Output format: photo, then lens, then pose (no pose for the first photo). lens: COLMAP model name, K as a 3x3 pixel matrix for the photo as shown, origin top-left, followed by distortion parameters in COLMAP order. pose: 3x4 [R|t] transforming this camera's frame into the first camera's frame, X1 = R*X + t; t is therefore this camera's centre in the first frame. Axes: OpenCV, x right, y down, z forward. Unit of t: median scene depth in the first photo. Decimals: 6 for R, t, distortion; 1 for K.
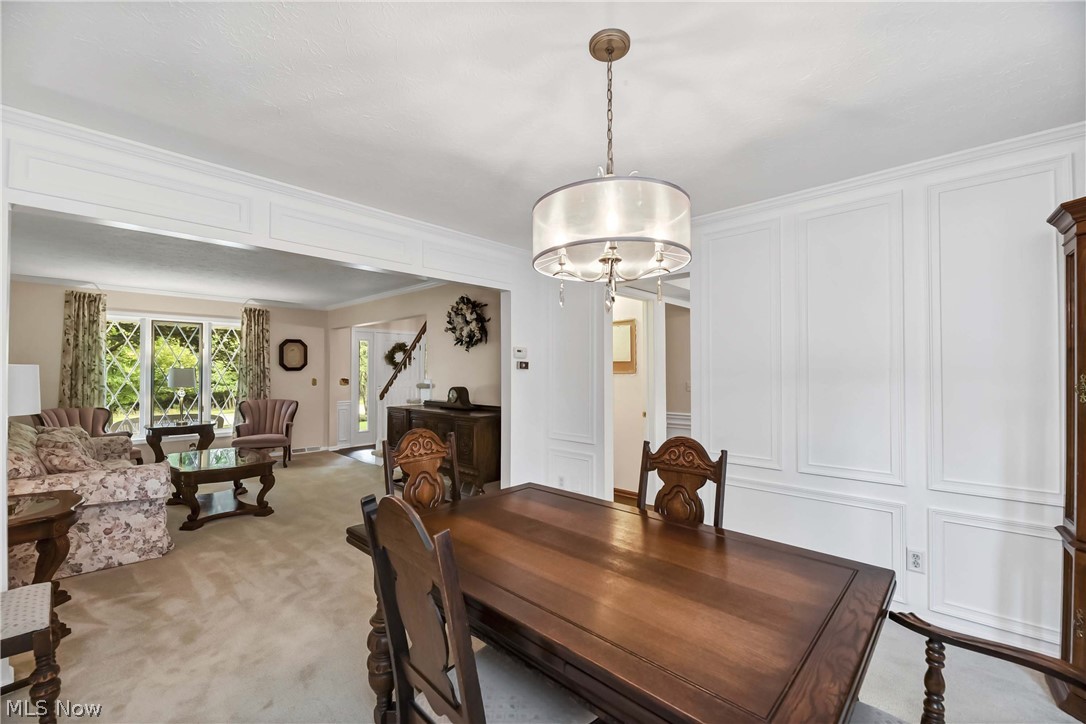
lens RADIAL K [[461.6, 0, 548.1], [0, 461.6, 362.1], [0, 0, 1]] dist [-0.001537, -0.002116]
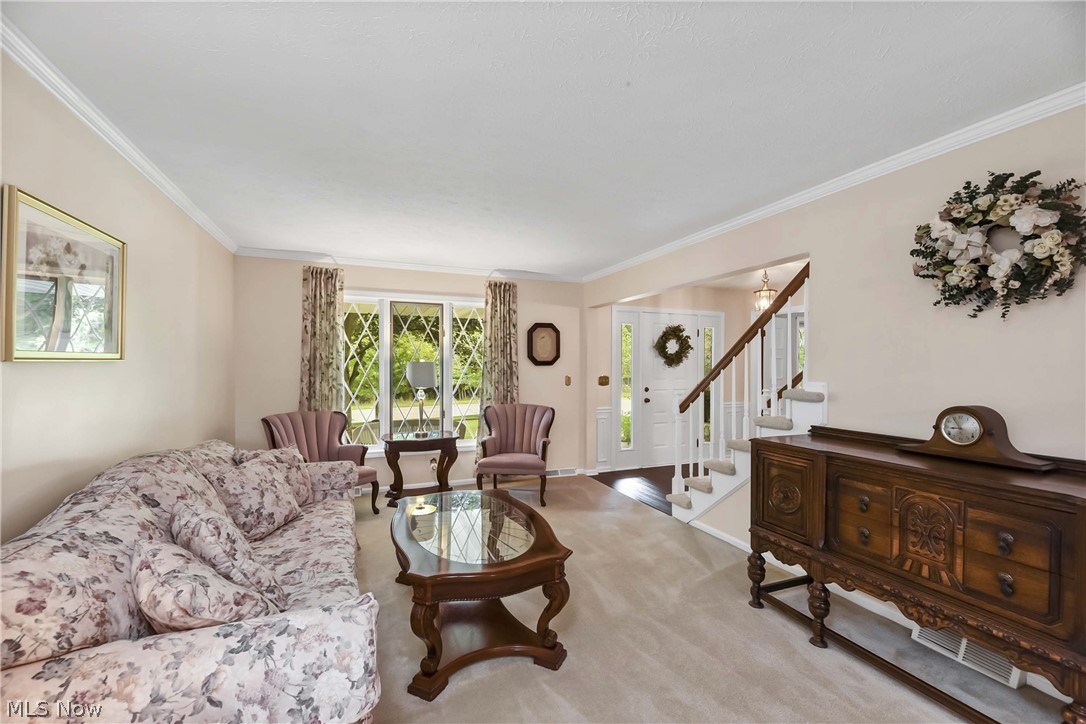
lens RADIAL K [[461.6, 0, 540.7], [0, 461.6, 362.2], [0, 0, 1]] dist [-0.001537, -0.002116]
pose [[0.907095, -0.001306, -0.420925, -0.297294], [0.005790, 0.999939, 0.009374, 0.007969], [0.420887, -0.010940, 0.907047, 0.394763]]
